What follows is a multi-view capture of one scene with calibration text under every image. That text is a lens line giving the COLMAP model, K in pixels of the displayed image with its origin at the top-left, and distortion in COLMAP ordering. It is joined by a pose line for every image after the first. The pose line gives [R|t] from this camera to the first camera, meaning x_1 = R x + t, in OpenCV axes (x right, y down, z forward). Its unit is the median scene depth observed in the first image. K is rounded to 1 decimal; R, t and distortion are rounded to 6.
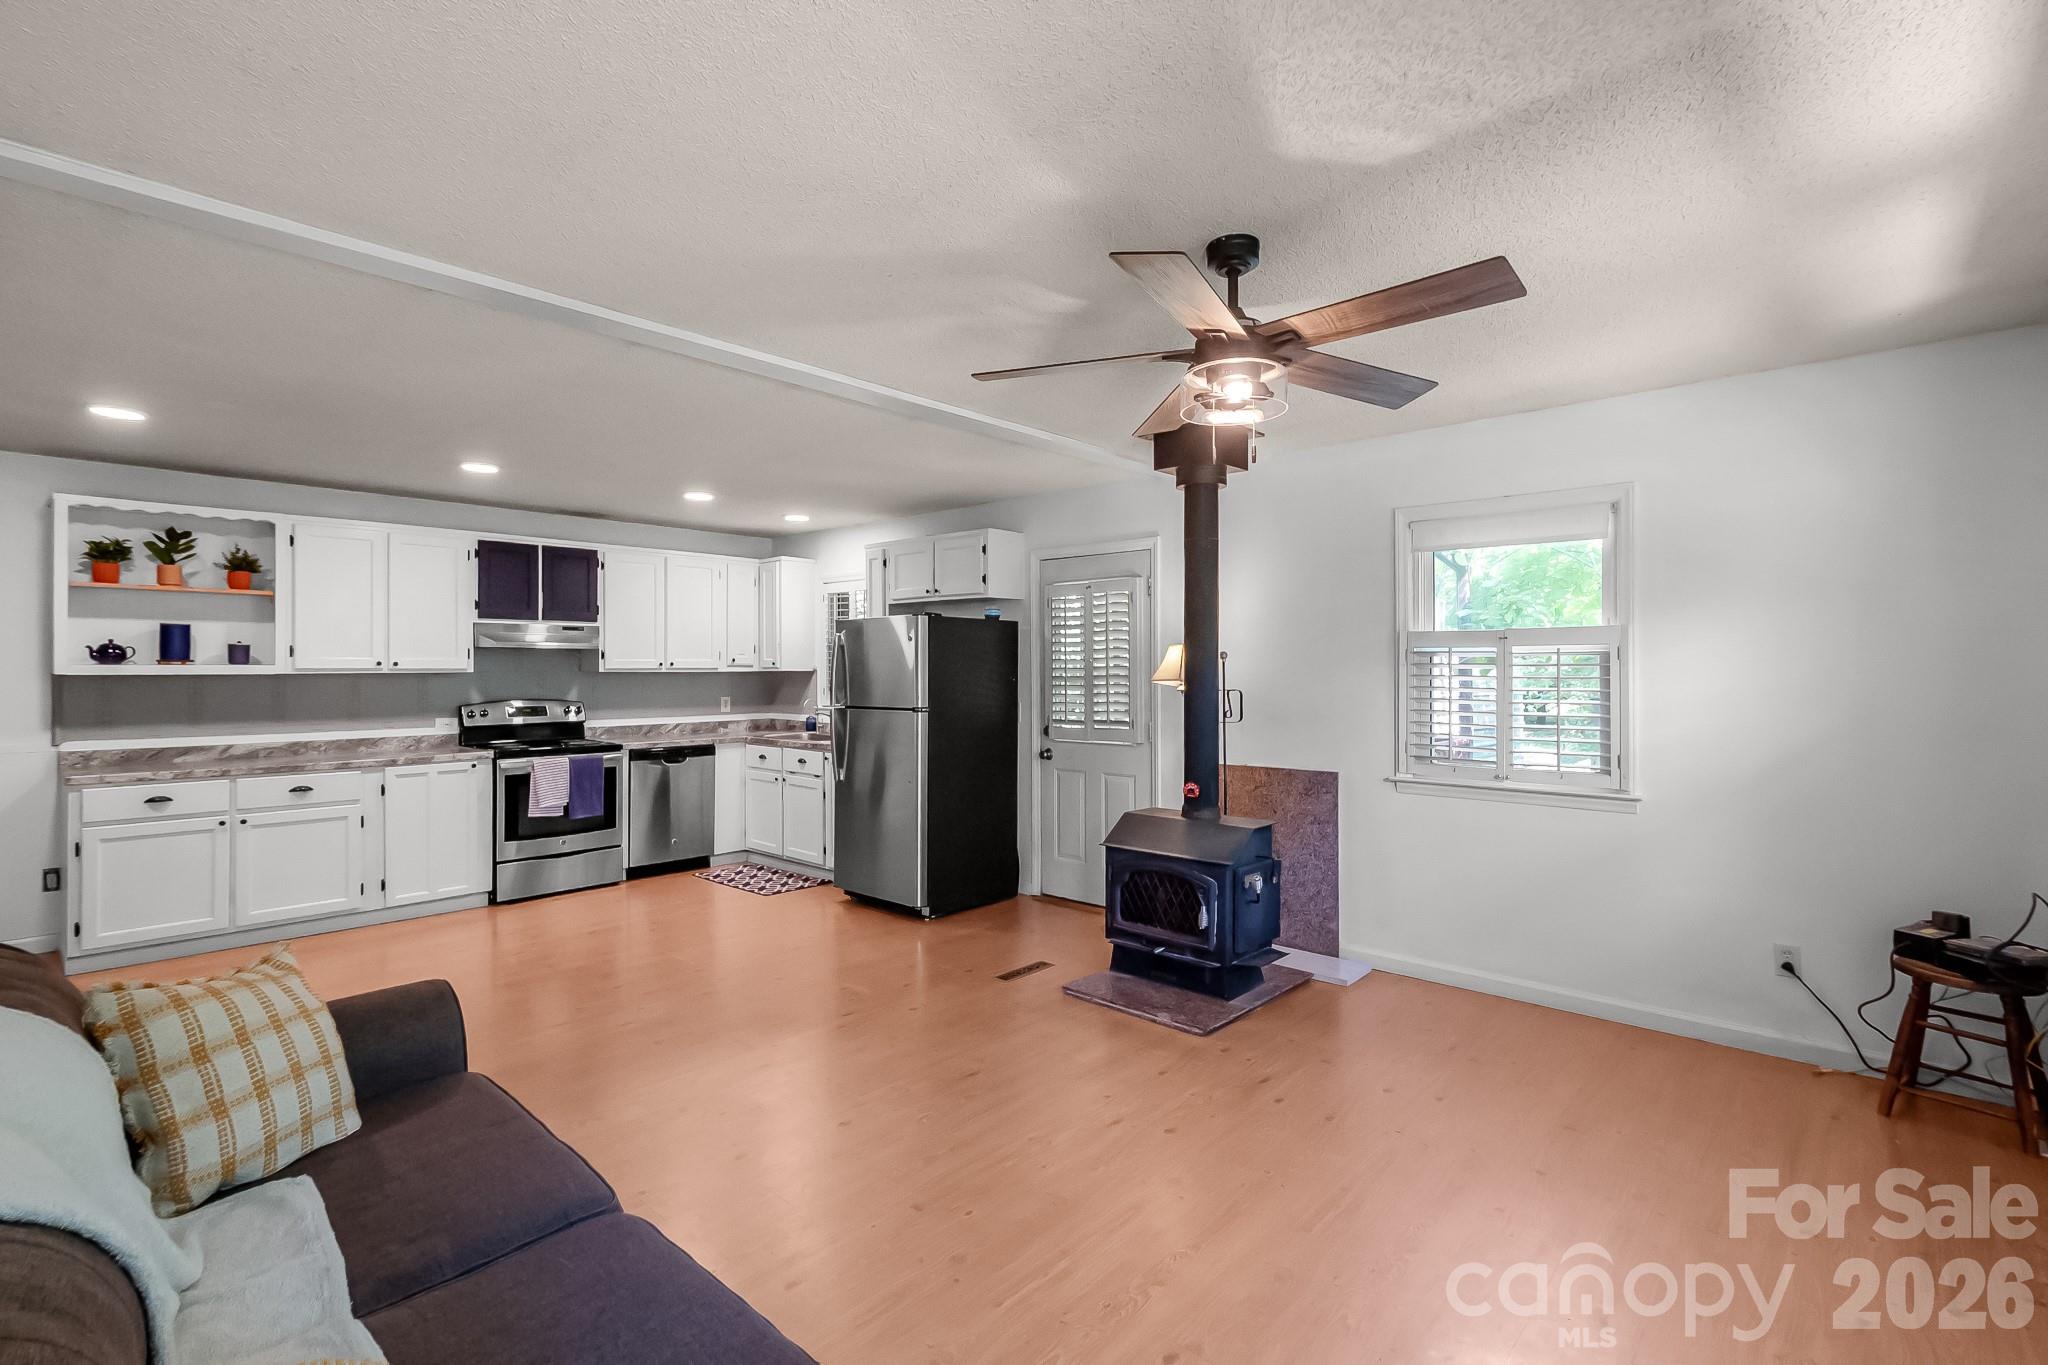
lens RADIAL K [[935.8, 0, 959.3], [0, 935.8, 667.3], [0, 0, 1]] dist [0.011805, -0.002679]
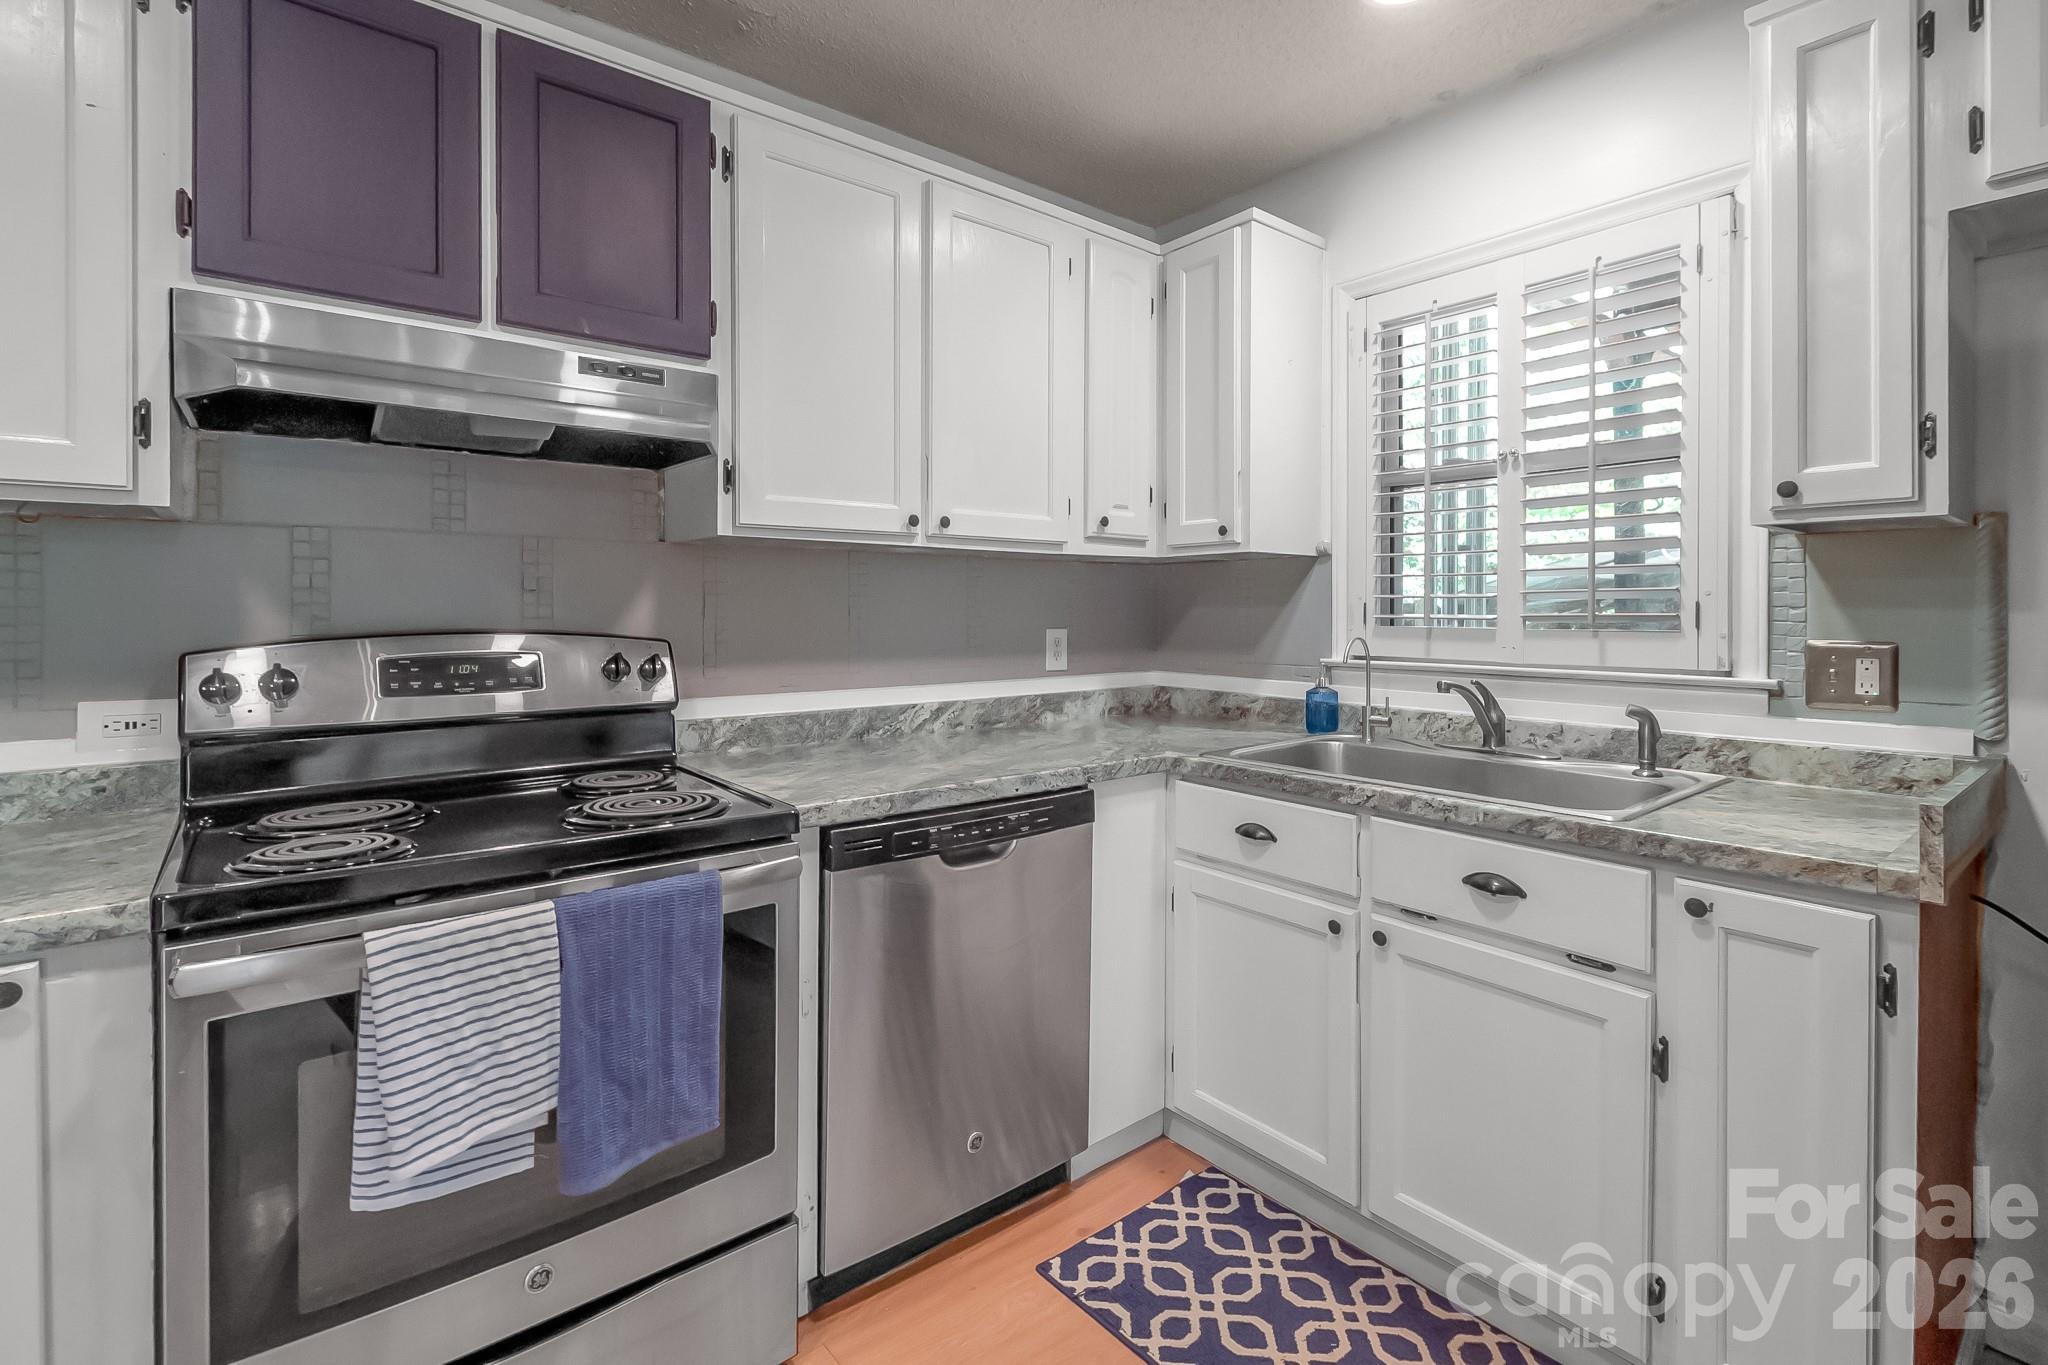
lens RADIAL K [[935.8, 0, 1020.2], [0, 935.8, 614.3], [0, 0, 1]] dist [0.011805, -0.002679]
pose [[0.995437, 0.004720, -0.095305, -0.301563], [-0.004019, 0.999963, 0.007542, 0.029785], [0.095337, -0.007124, 0.995420, 0.824863]]
